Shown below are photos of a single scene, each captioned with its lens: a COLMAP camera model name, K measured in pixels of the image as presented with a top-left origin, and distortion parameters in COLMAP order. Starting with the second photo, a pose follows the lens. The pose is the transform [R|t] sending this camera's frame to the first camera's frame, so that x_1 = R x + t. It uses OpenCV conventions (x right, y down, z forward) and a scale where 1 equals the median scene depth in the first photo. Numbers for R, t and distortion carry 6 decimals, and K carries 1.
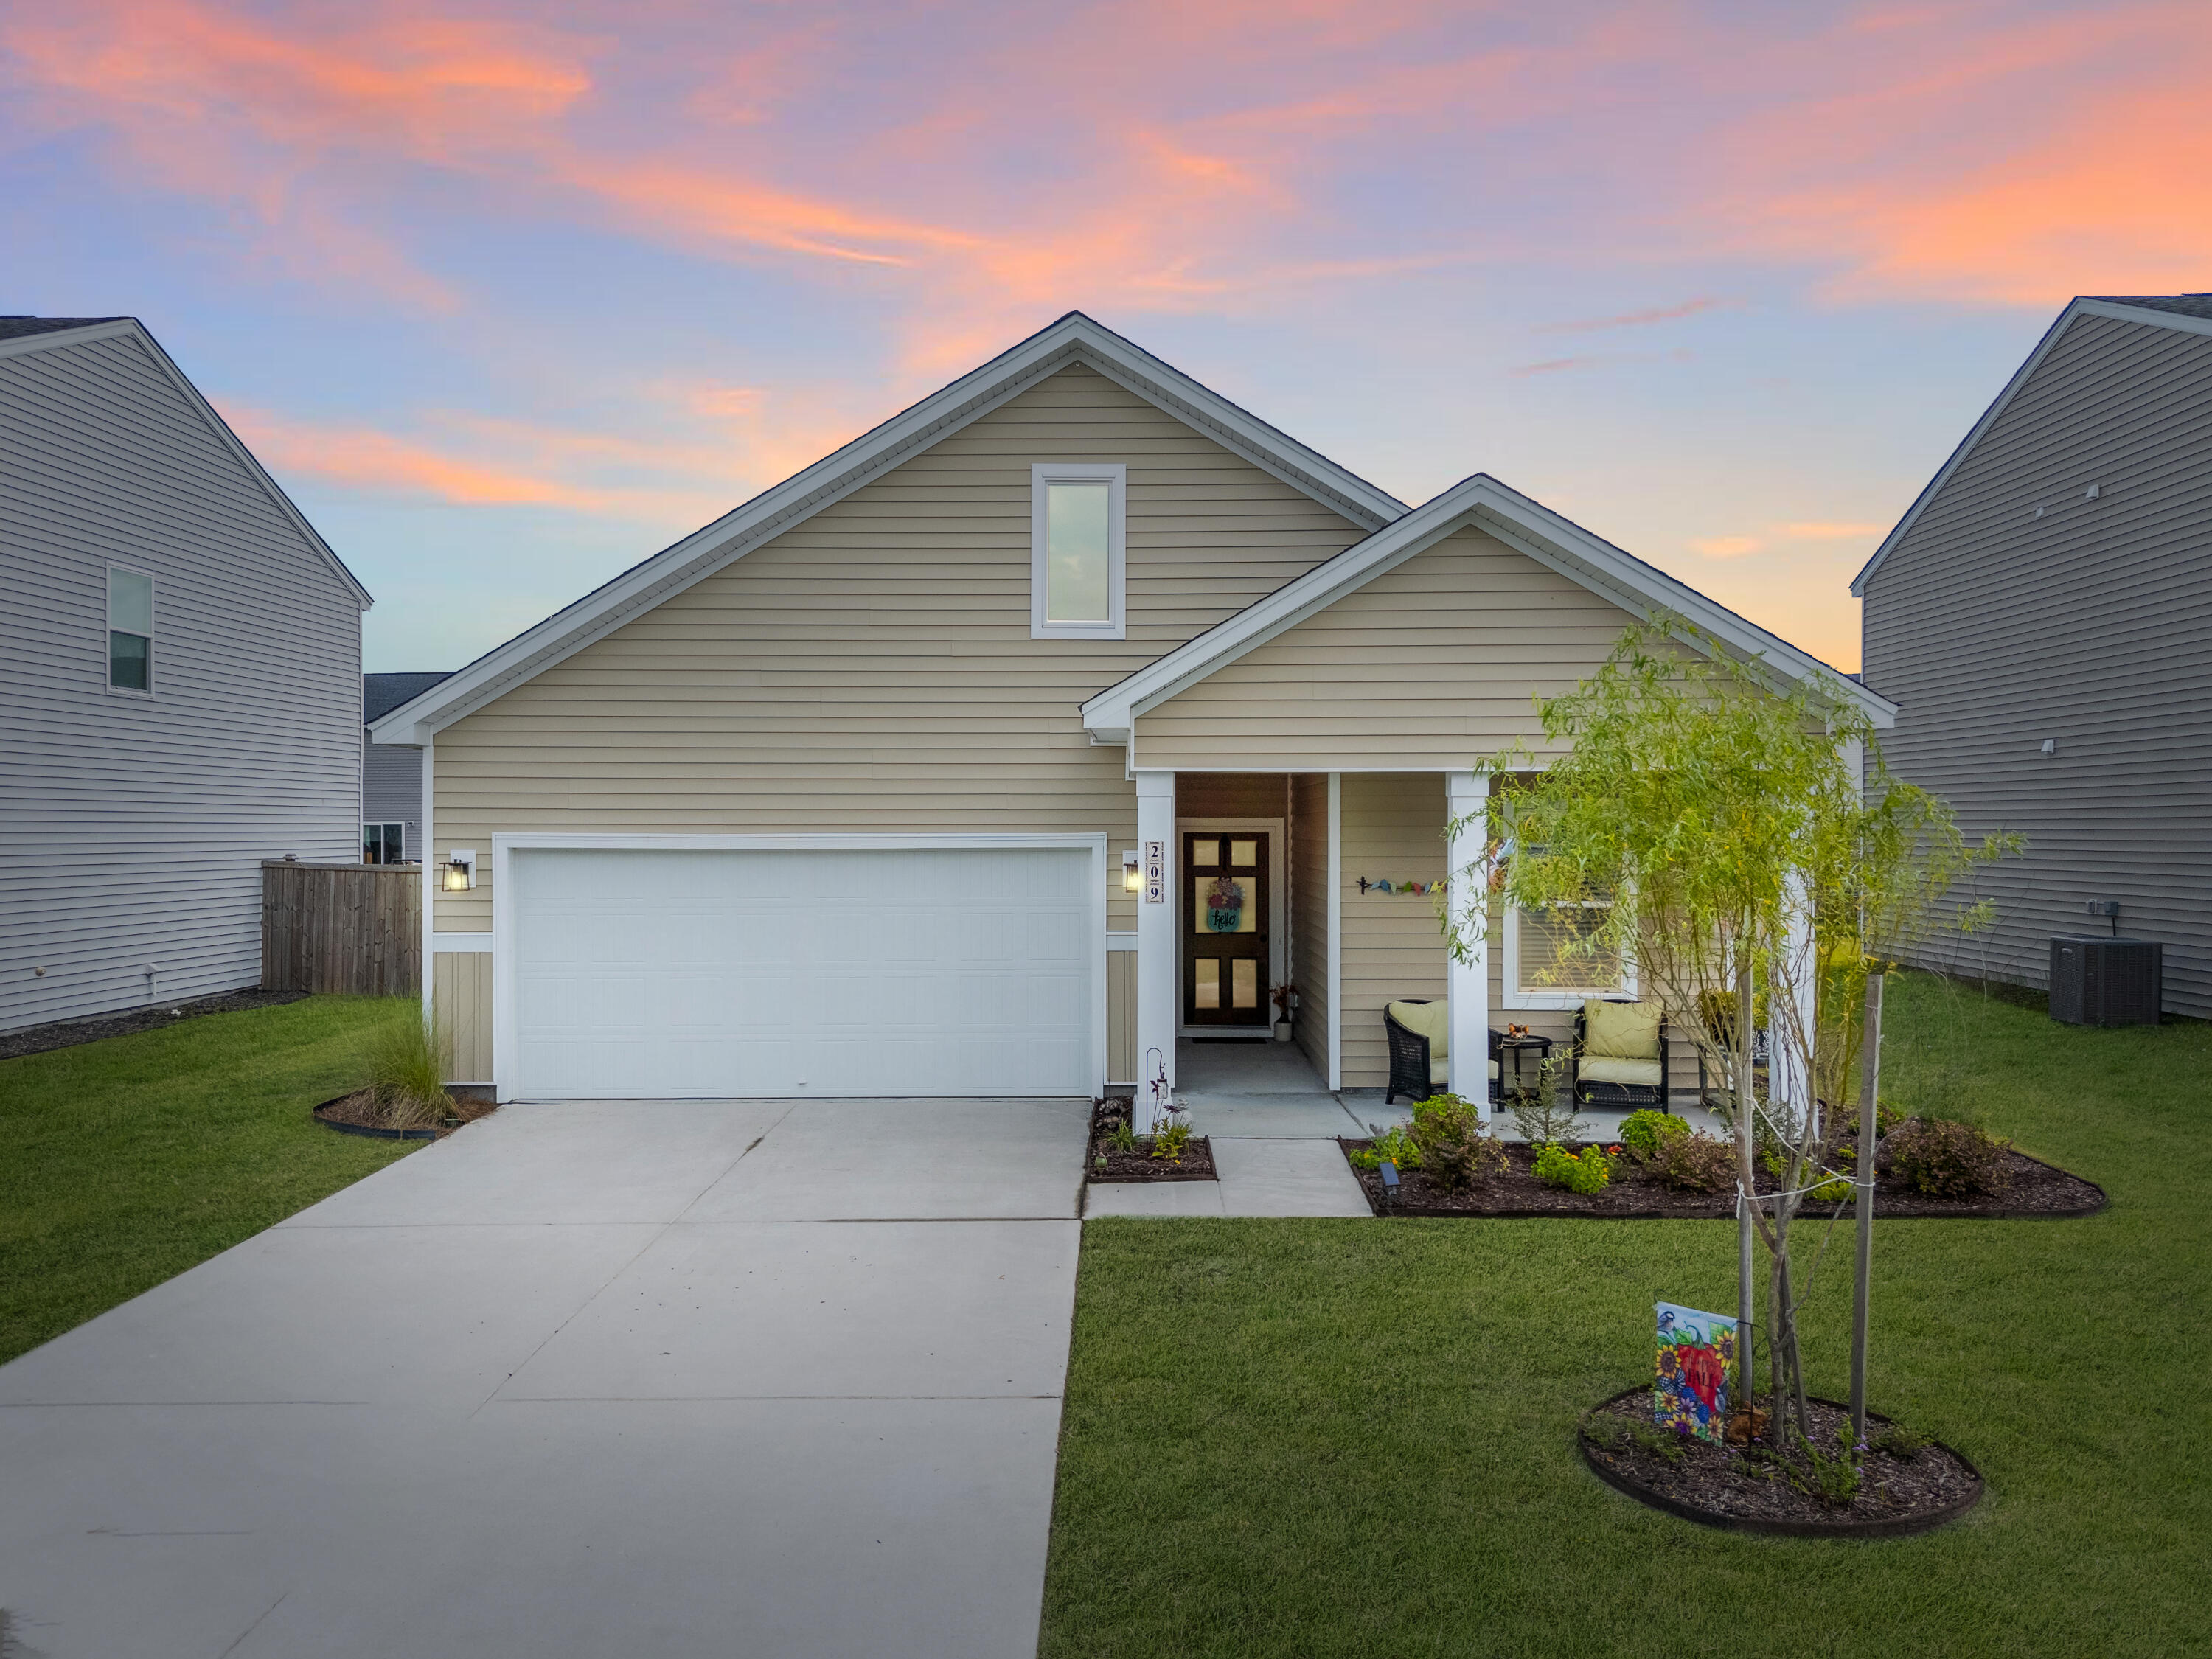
lens RADIAL K [[1629.7, 0, 1106.0], [0, 1629.7, 829.5], [0, 0, 1]] dist [0.096908, -0.111533]
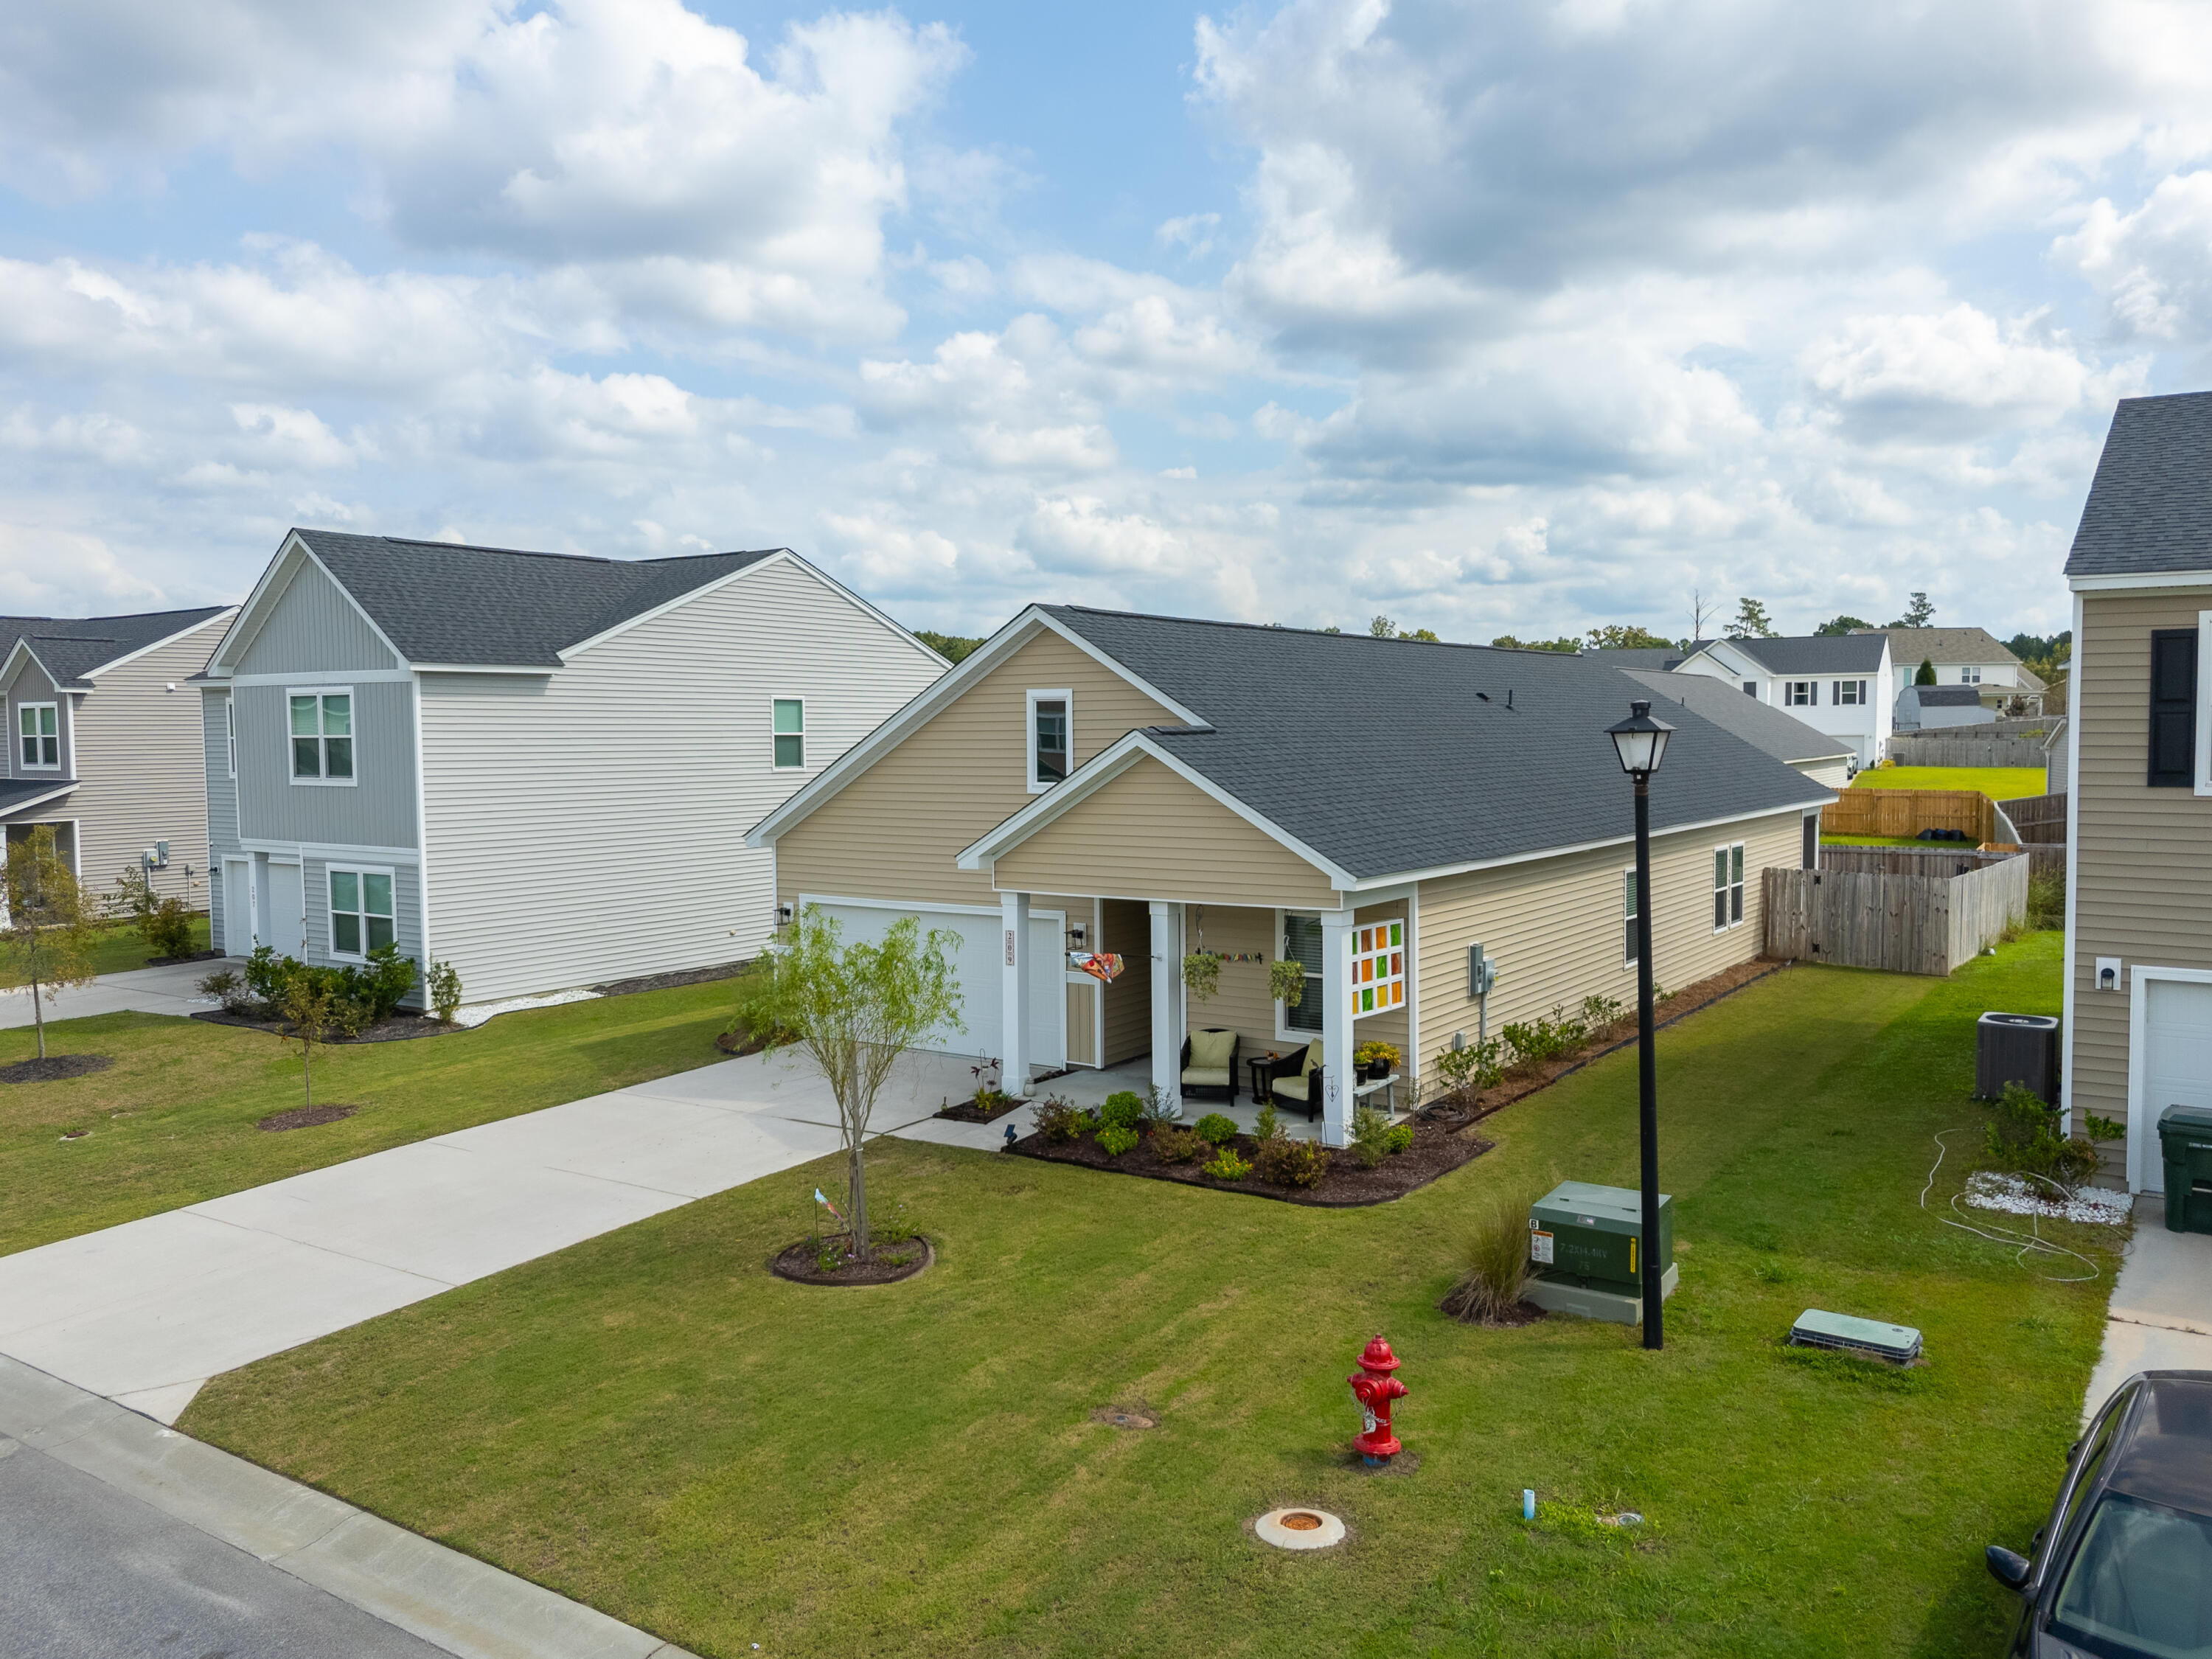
lens RADIAL K [[1629.7, 0, 1106.0], [0, 1629.7, 829.5], [0, 0, 1]] dist [0.096908, -0.111533]
pose [[0.832038, 0.025523, -0.554131, 1.088909], [0.006692, 0.998406, 0.056035, -0.199744], [0.554679, -0.050331, 0.830541, -0.396560]]
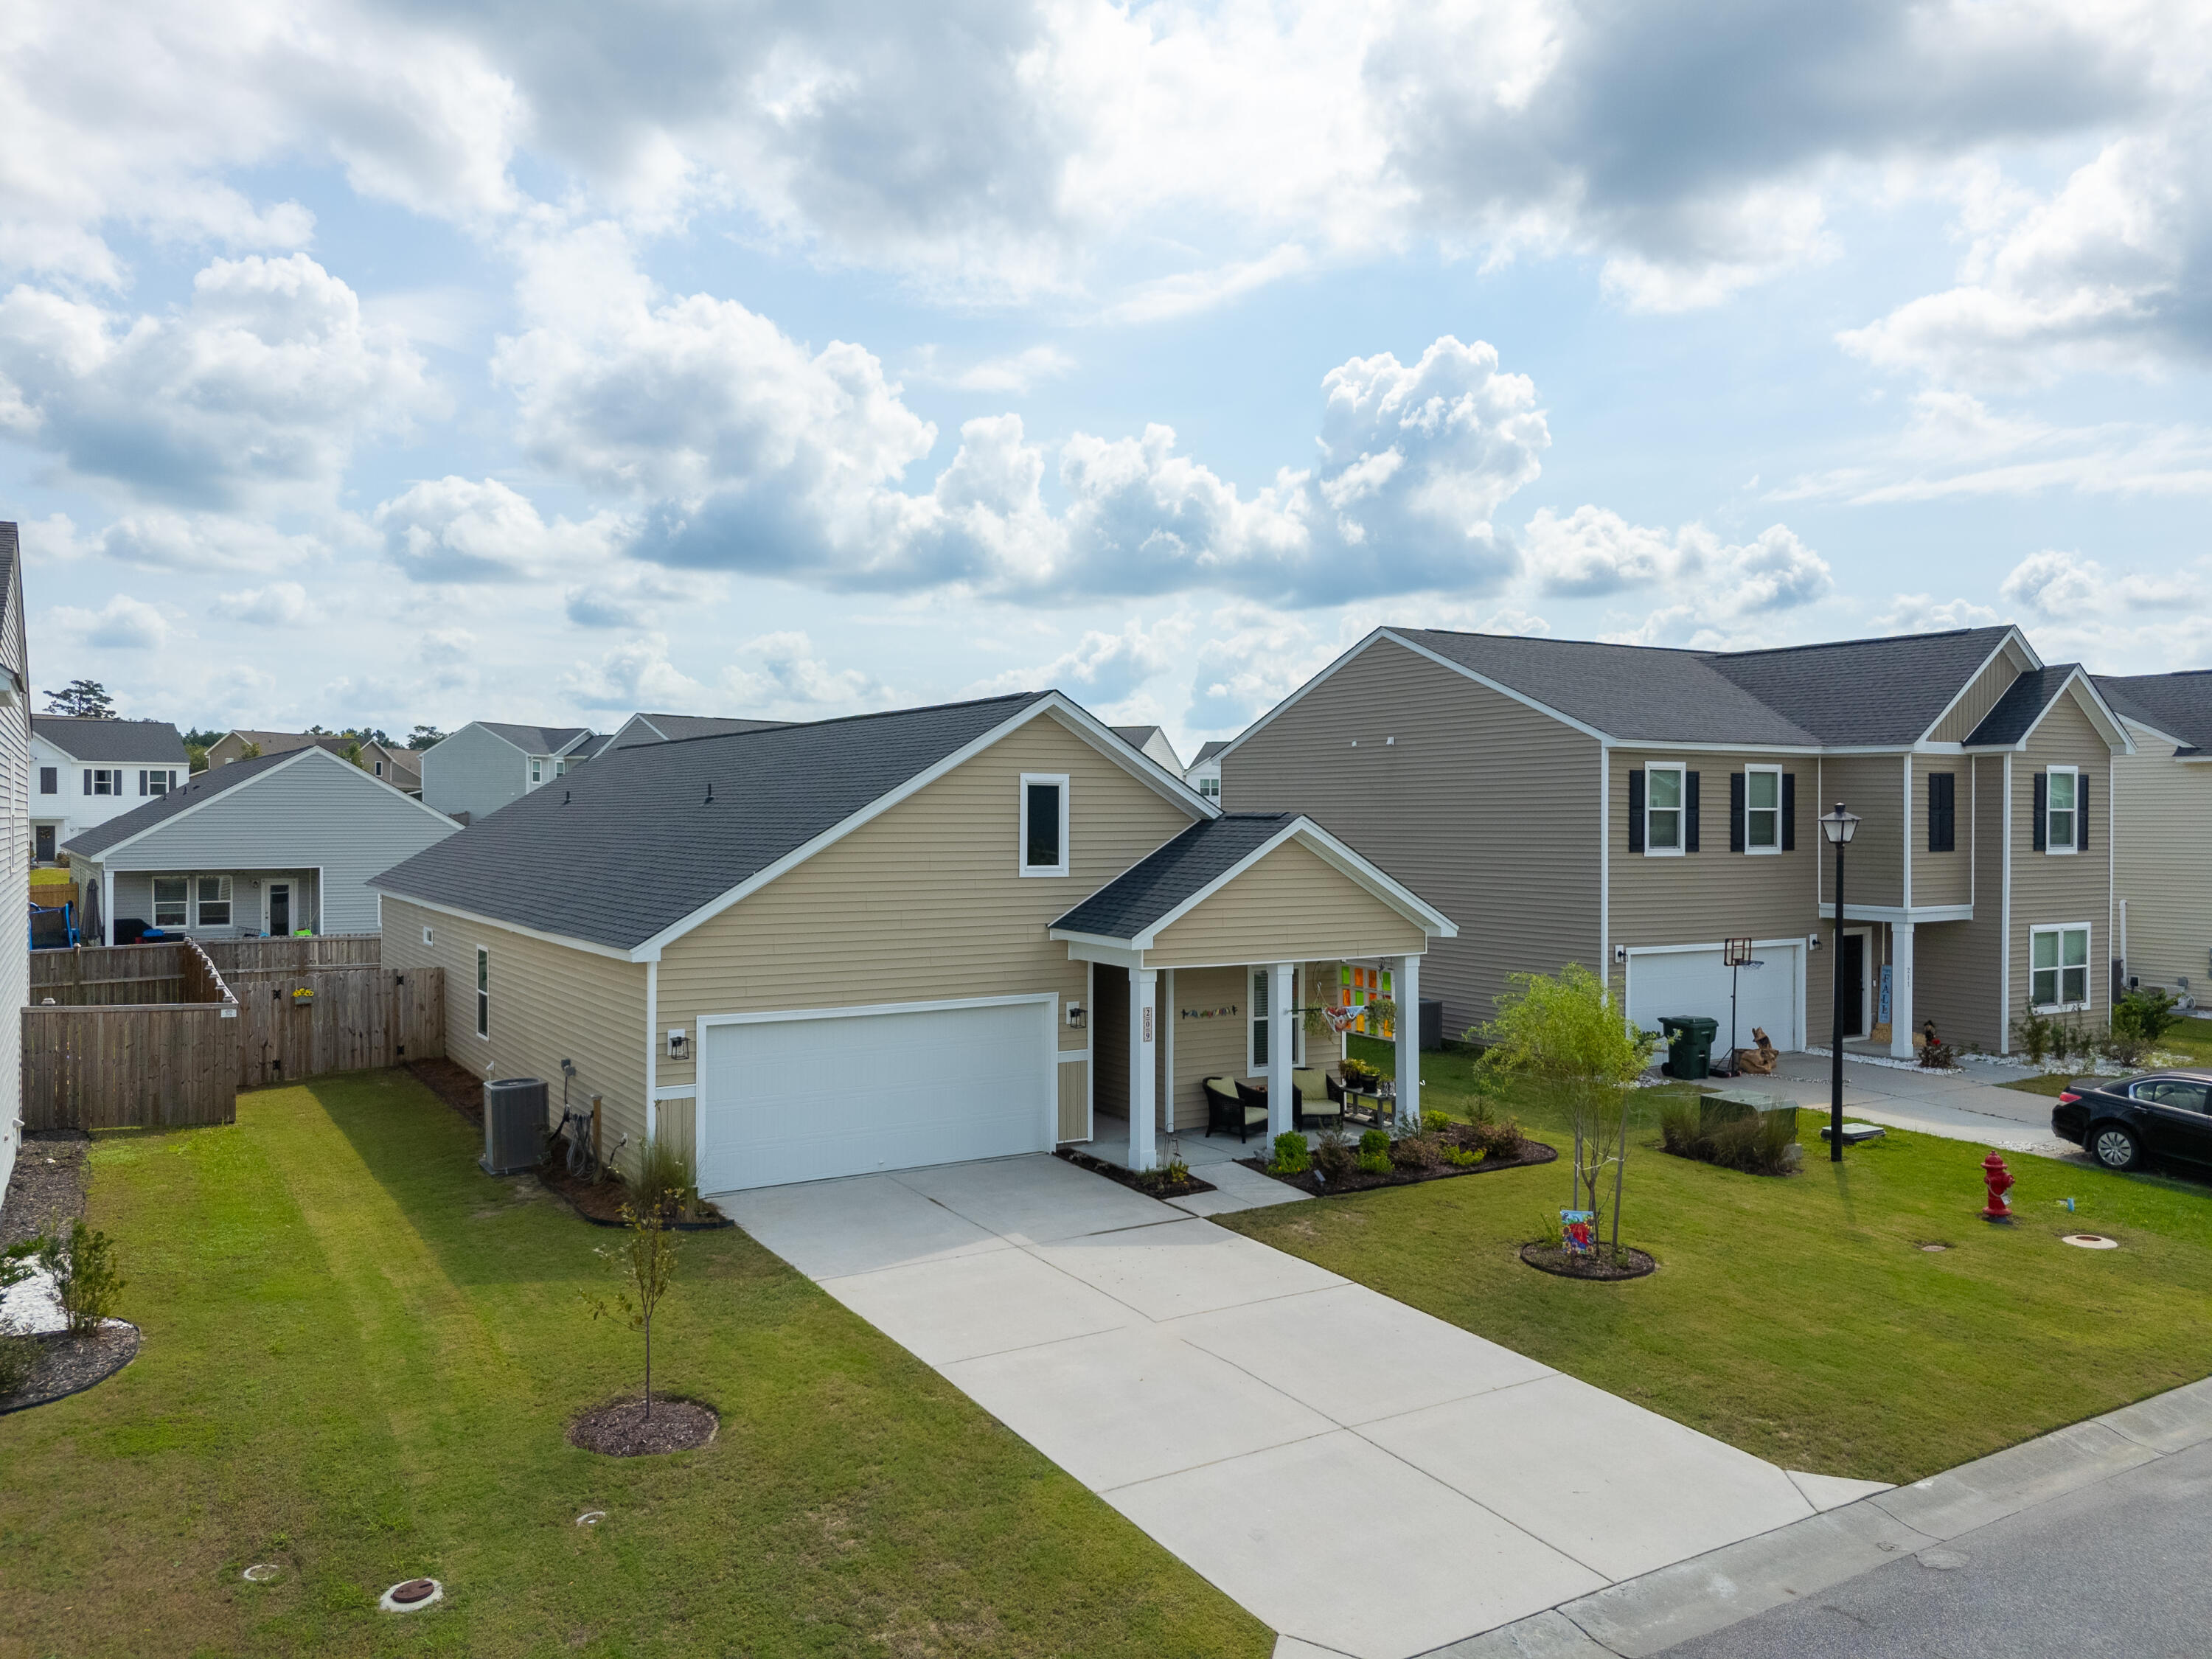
lens RADIAL K [[1612.1, 0, 1106.0], [0, 1612.1, 829.5], [0, 0, 1]] dist [0.106094, -0.126168]
pose [[0.851710, -0.002732, 0.524007, -0.952504], [0.000848, 0.999992, 0.003835, -0.198333], [-0.524013, -0.002822, 0.851706, -0.507230]]
